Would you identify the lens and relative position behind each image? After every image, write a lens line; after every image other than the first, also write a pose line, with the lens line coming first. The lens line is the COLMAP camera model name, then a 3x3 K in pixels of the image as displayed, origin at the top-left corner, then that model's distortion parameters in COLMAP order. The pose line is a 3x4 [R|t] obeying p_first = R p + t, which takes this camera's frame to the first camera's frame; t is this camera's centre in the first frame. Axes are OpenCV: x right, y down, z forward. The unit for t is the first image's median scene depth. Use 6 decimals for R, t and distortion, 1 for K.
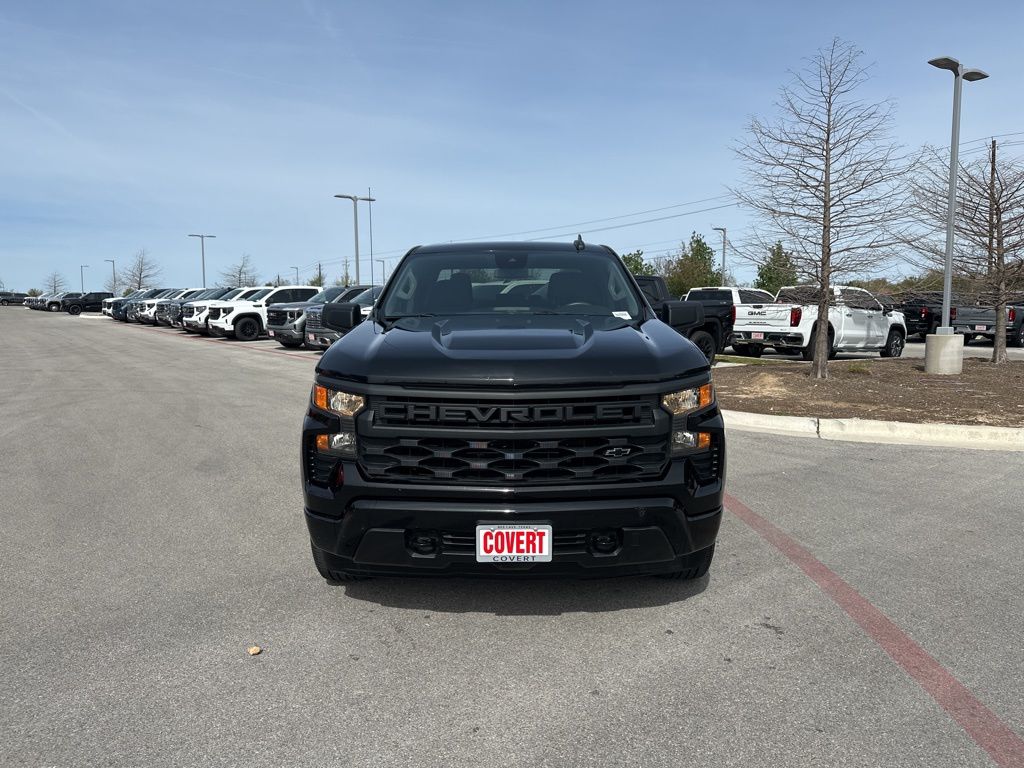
lens RADIAL K [[710.5, 0, 512.0], [0, 710.5, 384.0], [0, 0, 1]] dist [0.103990, -0.146575]
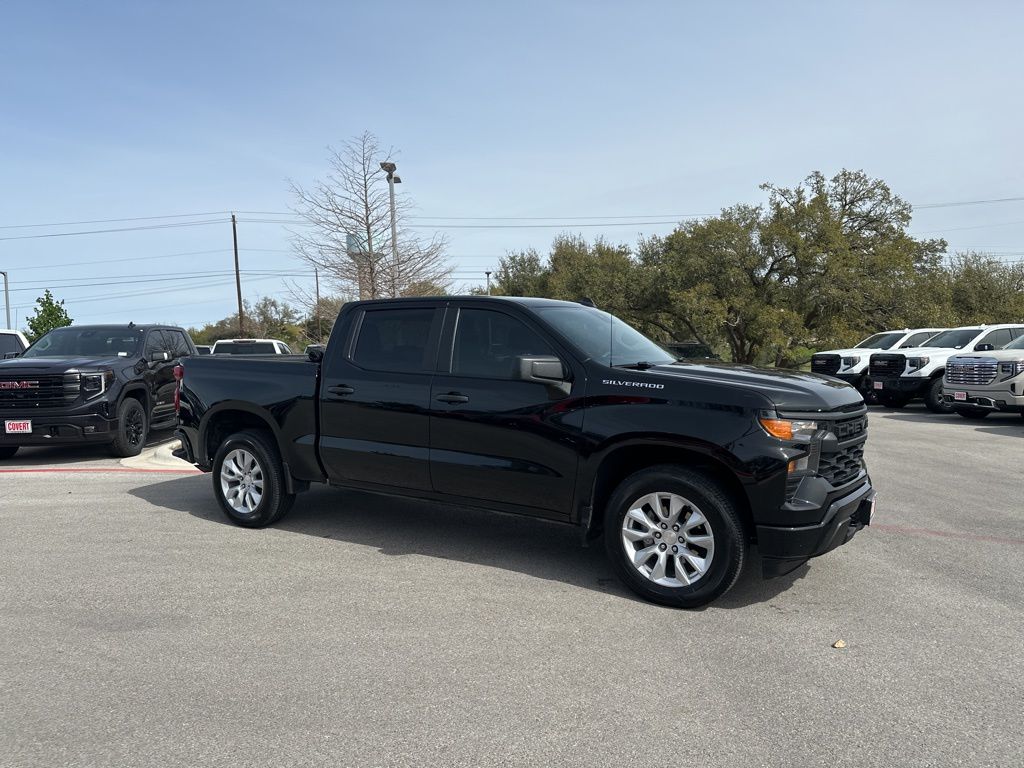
lens RADIAL K [[699.1, 0, 515.5], [0, 699.1, 390.8], [0, 0, 1]] dist [0.098535, -0.139605]
pose [[0.539103, -0.056550, 0.840339, -1.327020], [0.109937, 0.993932, -0.003642, -0.080335], [-0.835034, 0.094348, 0.542049, 0.644957]]
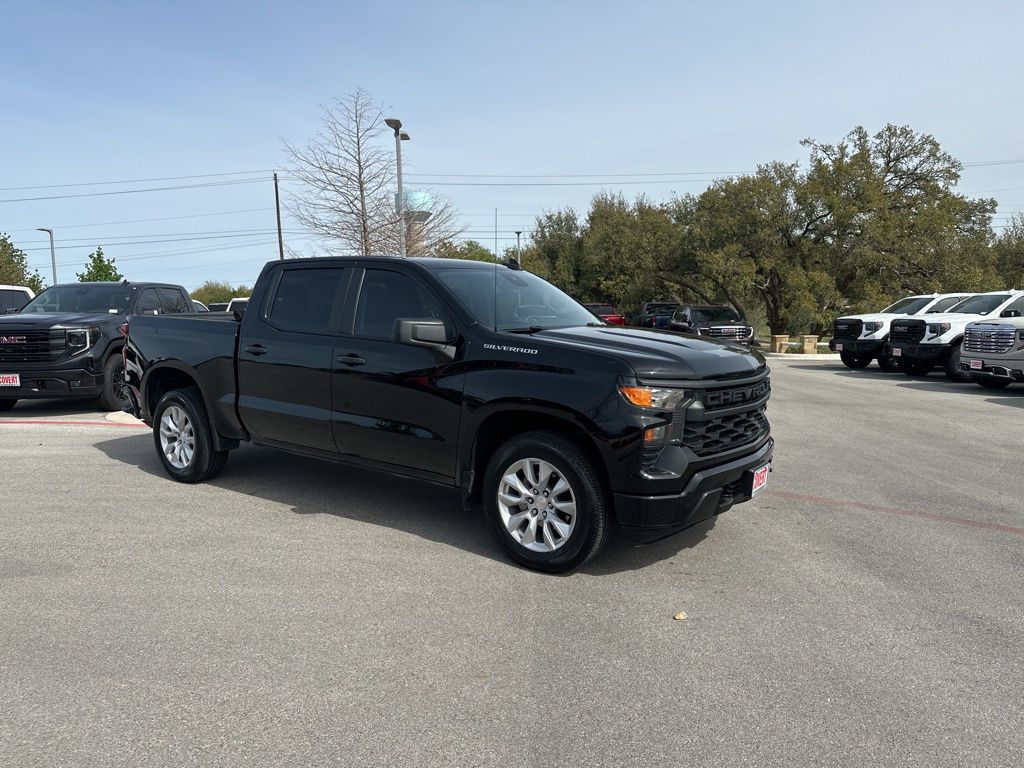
lens RADIAL K [[701.8, 0, 512.0], [0, 701.8, 384.0], [0, 0, 1]] dist [0.096022, -0.133614]
pose [[0.592113, -0.084784, 0.801382, -1.170630], [0.095004, 0.994859, 0.035057, -0.057091], [-0.800235, 0.055377, 0.597124, 0.427401]]
